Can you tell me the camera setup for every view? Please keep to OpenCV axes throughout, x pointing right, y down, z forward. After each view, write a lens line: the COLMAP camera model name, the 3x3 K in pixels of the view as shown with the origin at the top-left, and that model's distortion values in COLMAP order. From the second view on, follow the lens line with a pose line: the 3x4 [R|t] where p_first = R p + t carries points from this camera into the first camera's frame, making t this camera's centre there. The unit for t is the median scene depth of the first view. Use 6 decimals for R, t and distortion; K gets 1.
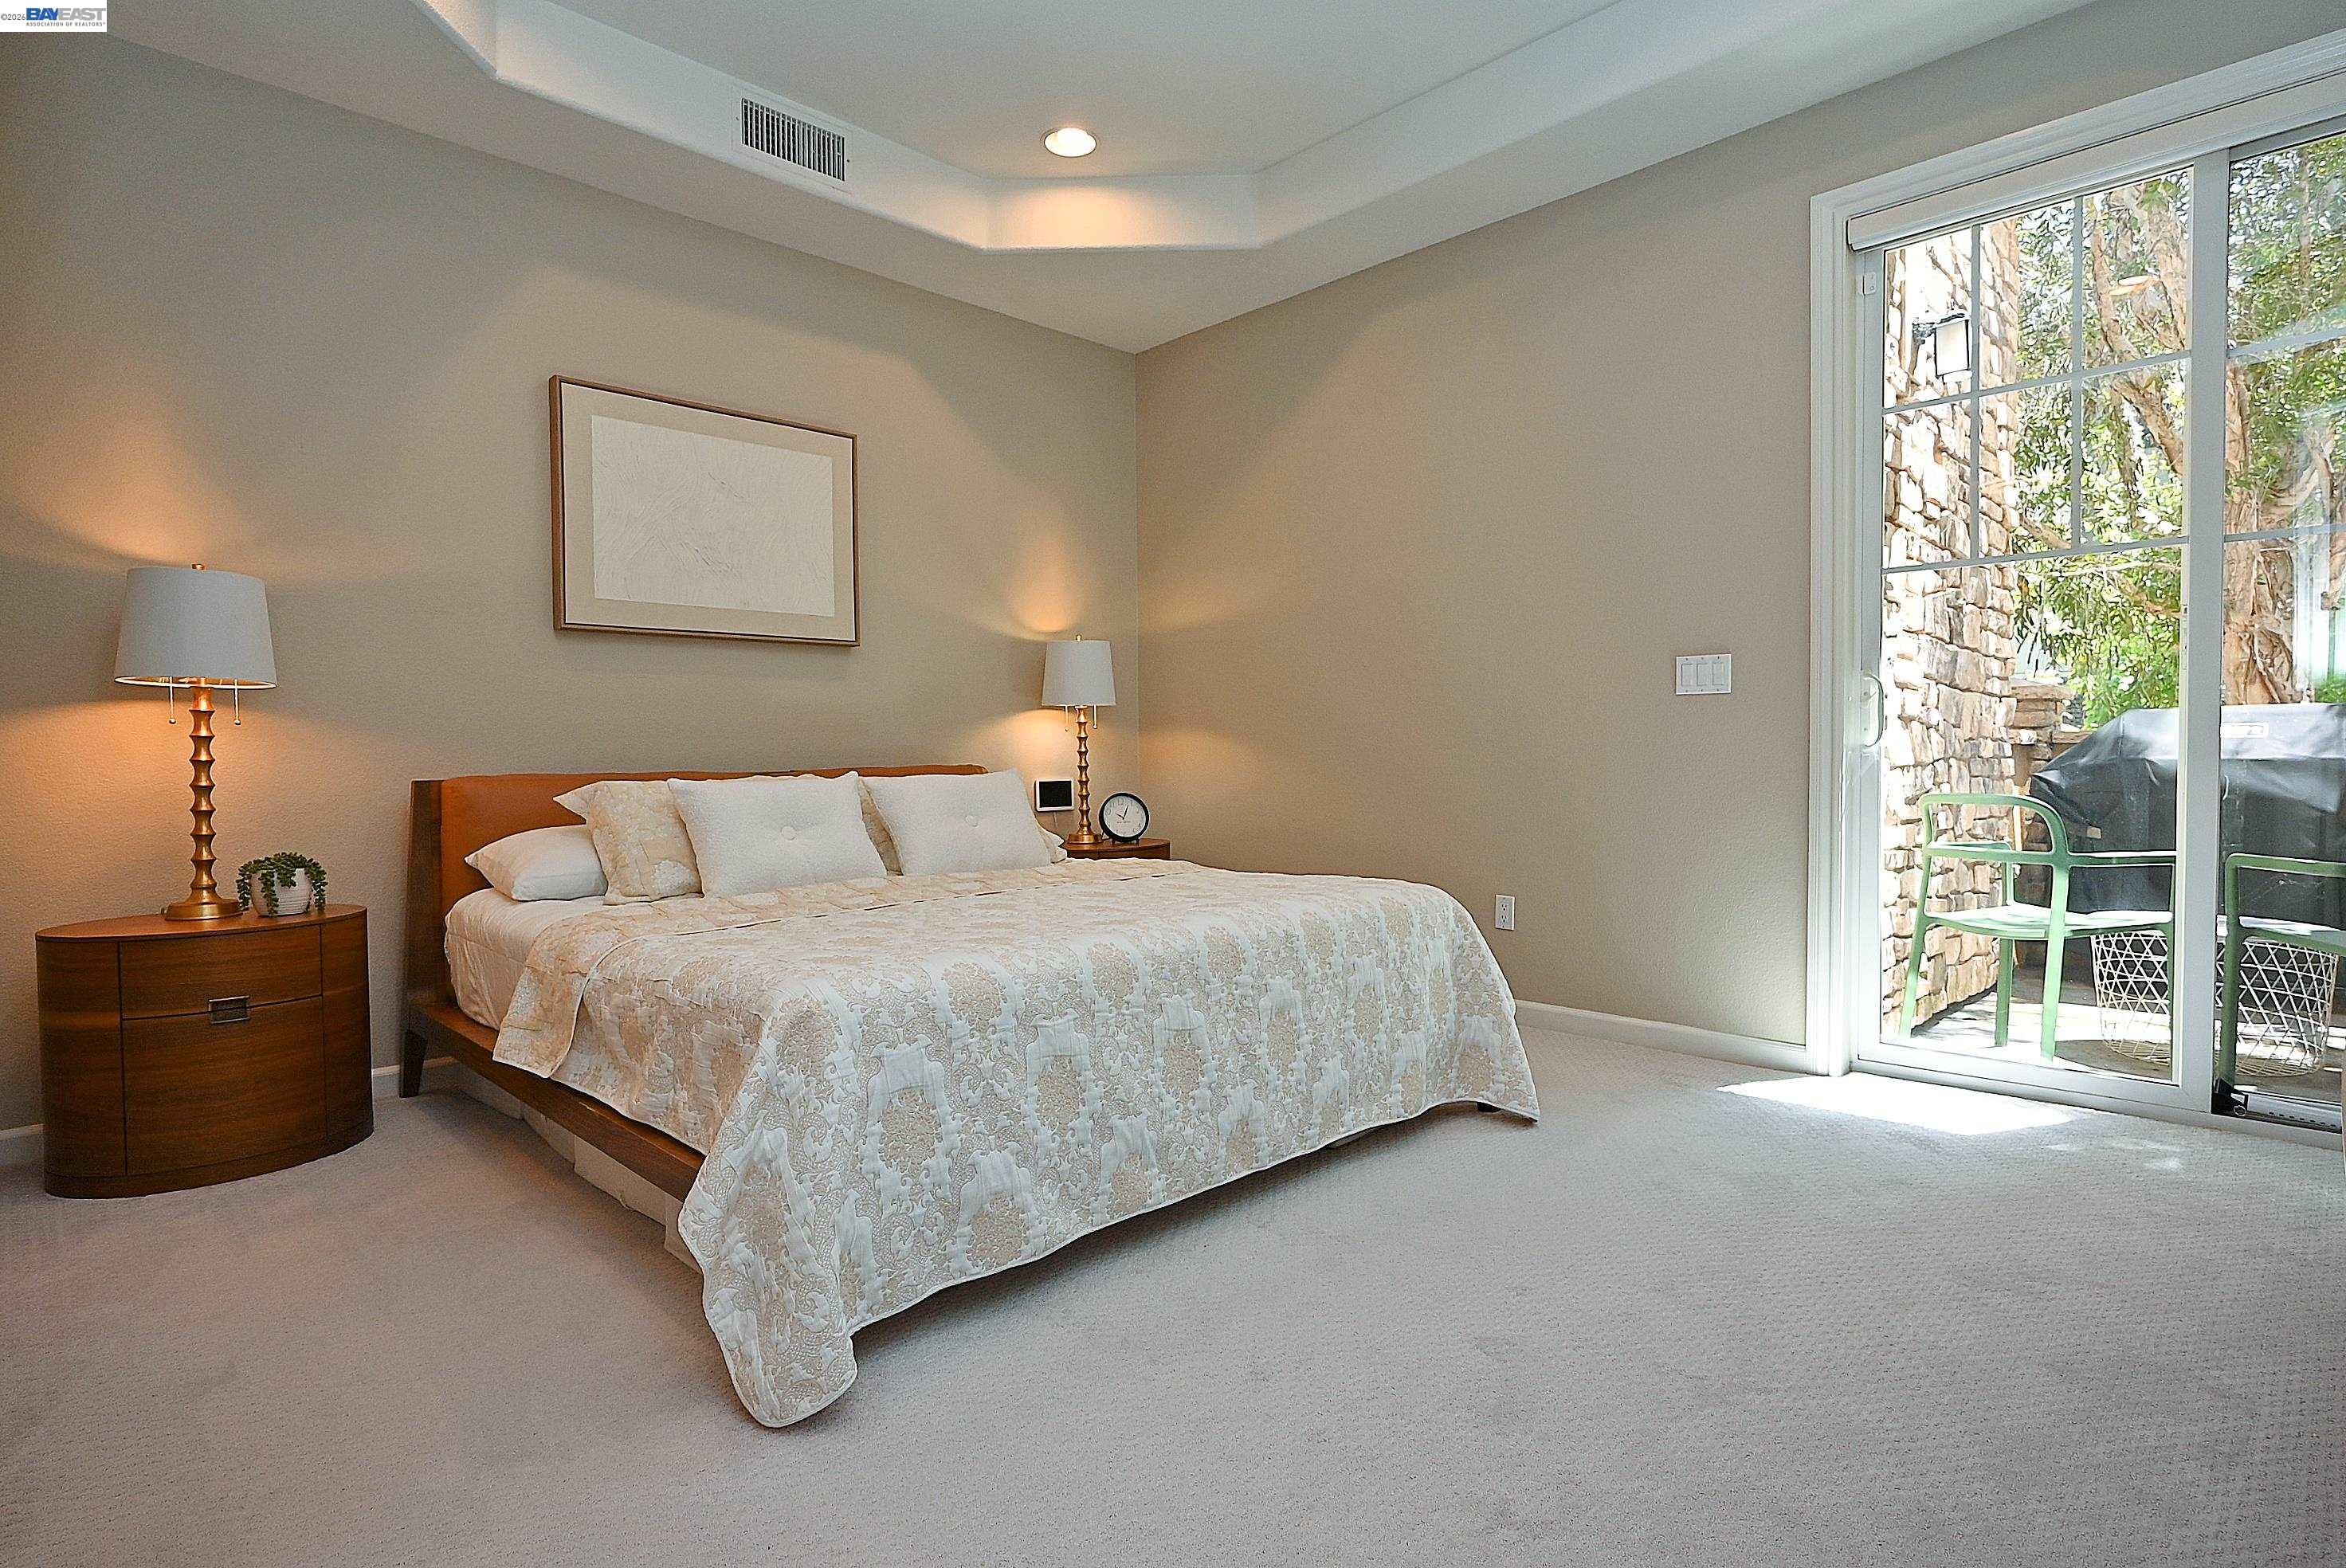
lens RADIAL K [[1176.2, 0, 1175.2], [0, 1176.2, 779.8], [0, 0, 1]] dist [-0.005385, 0.003680]
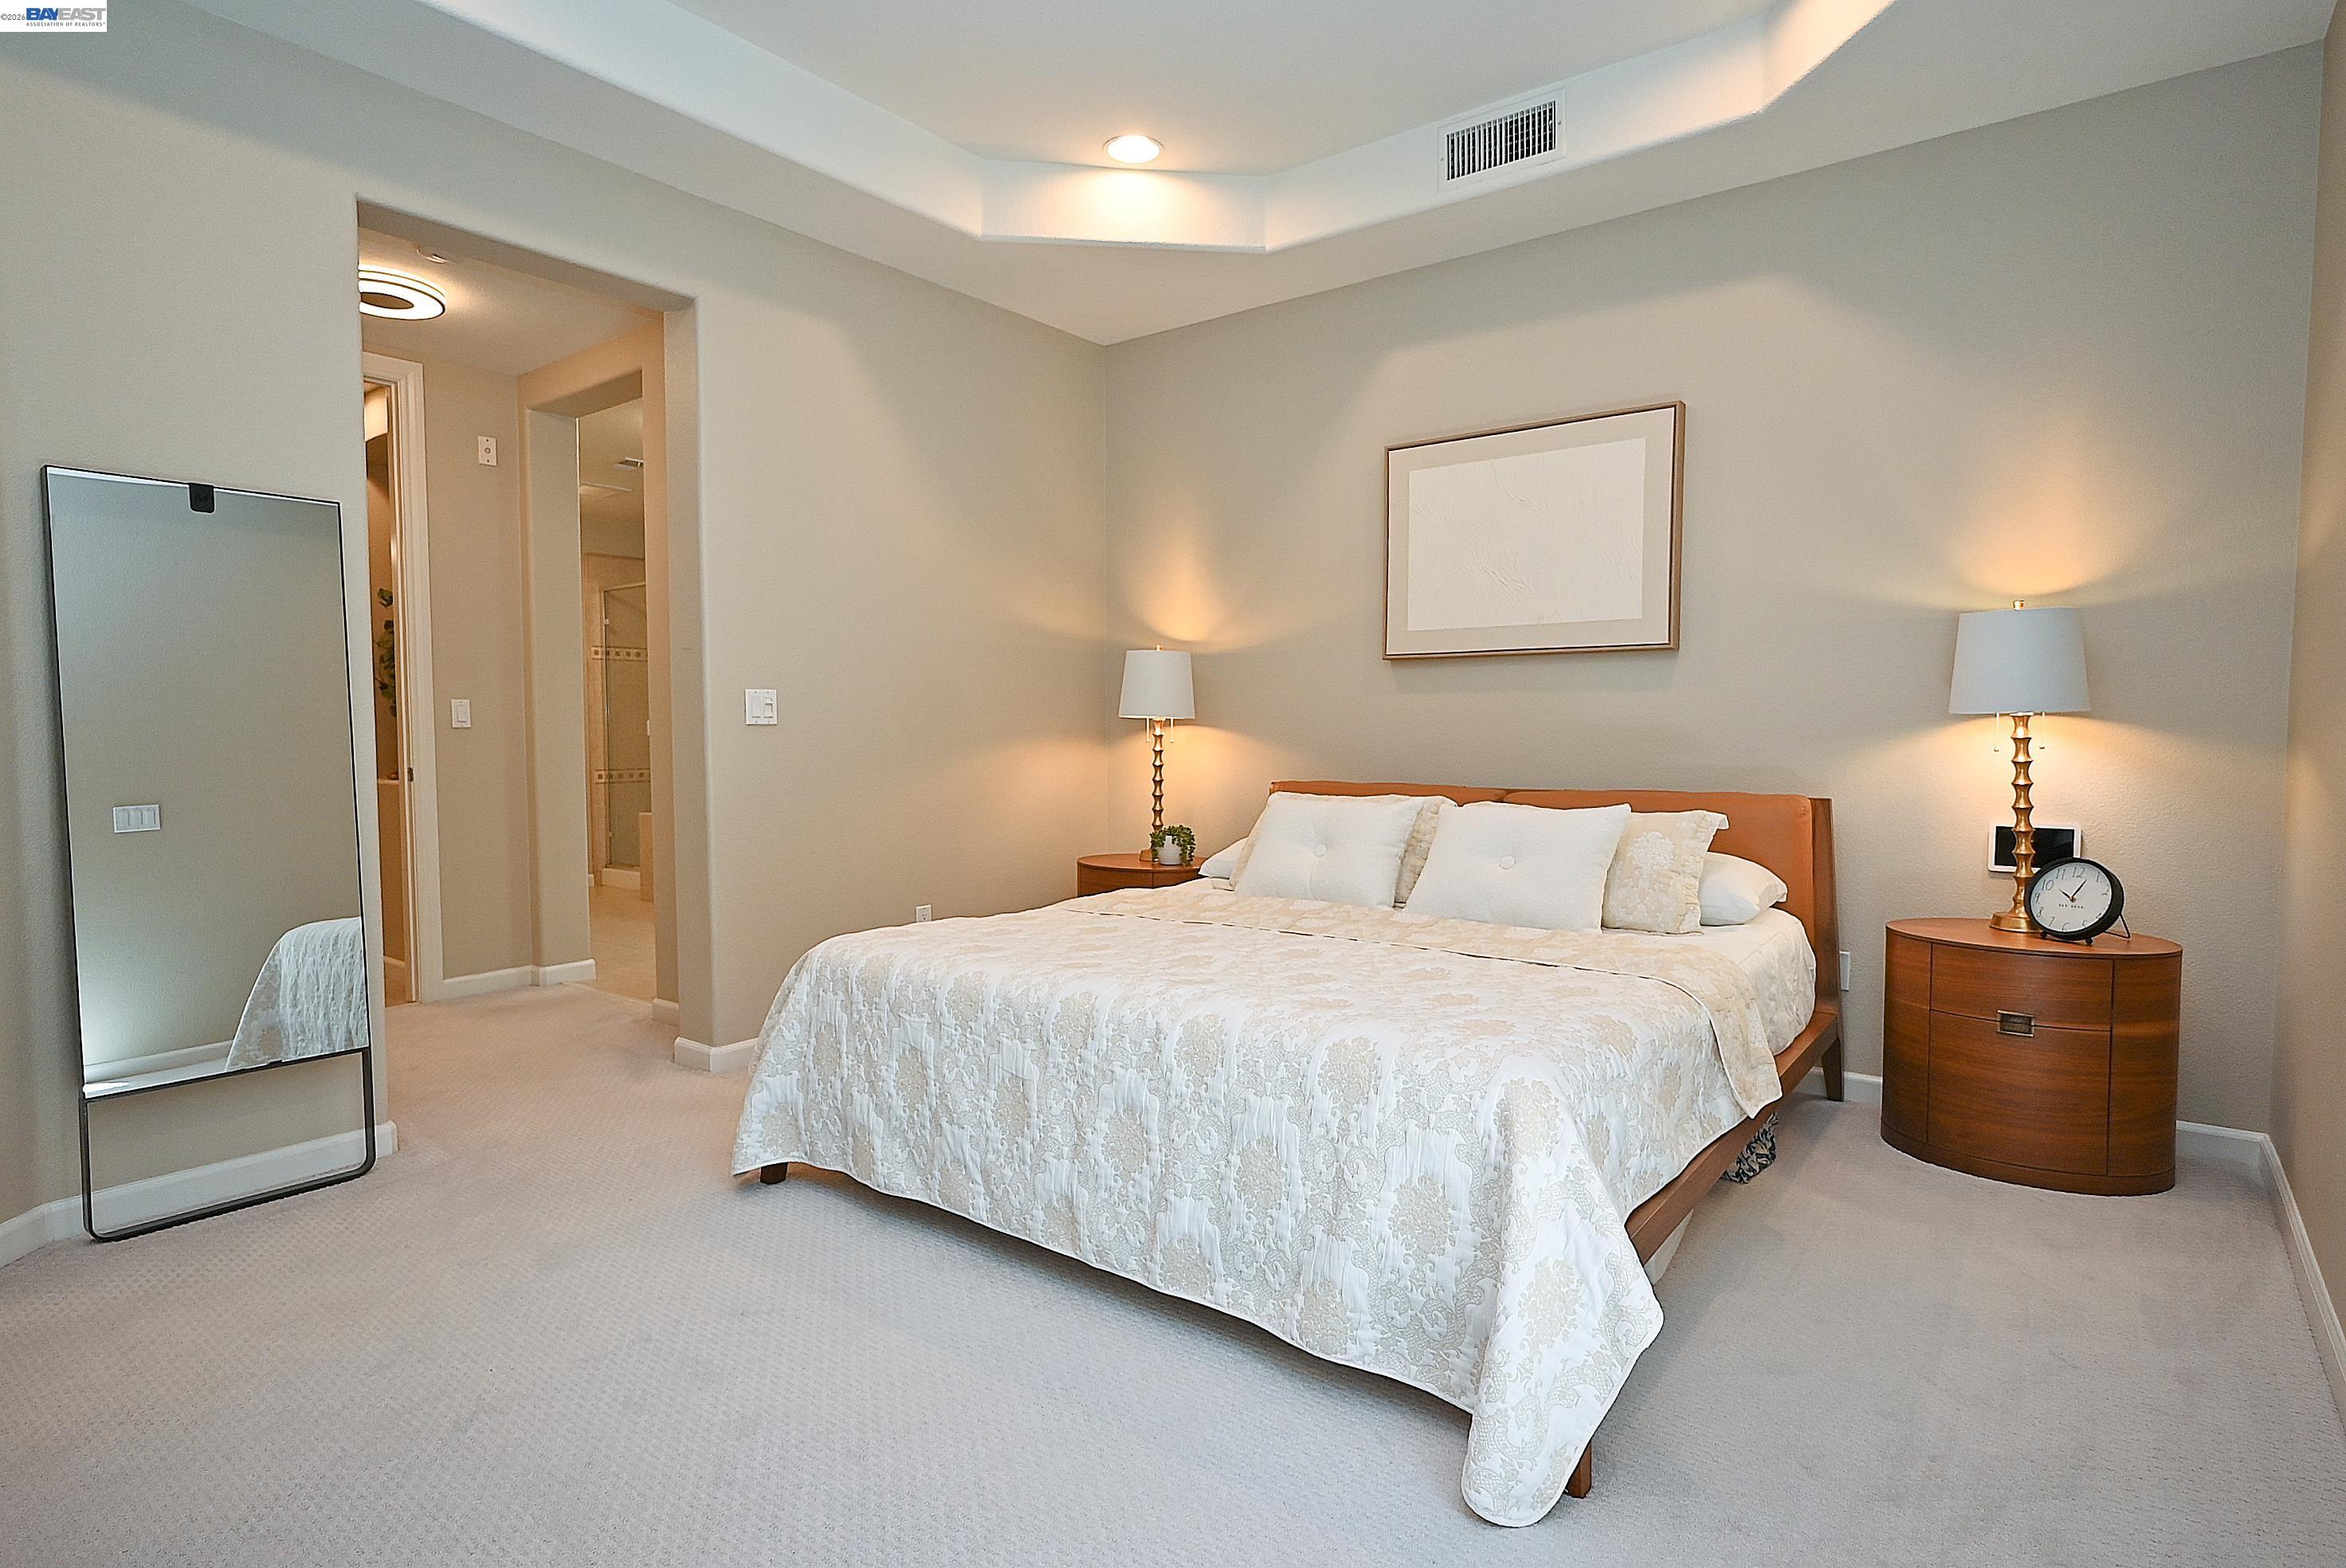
lens RADIAL K [[1176.2, 0, 1166.9], [0, 1176.2, 791.3], [0, 0, 1]] dist [-0.005385, 0.003680]
pose [[0.146685, 0.063466, -0.987145, 0.951661], [-0.022886, 0.997890, 0.060756, -0.094497], [0.988919, 0.013680, 0.147828, 0.901908]]
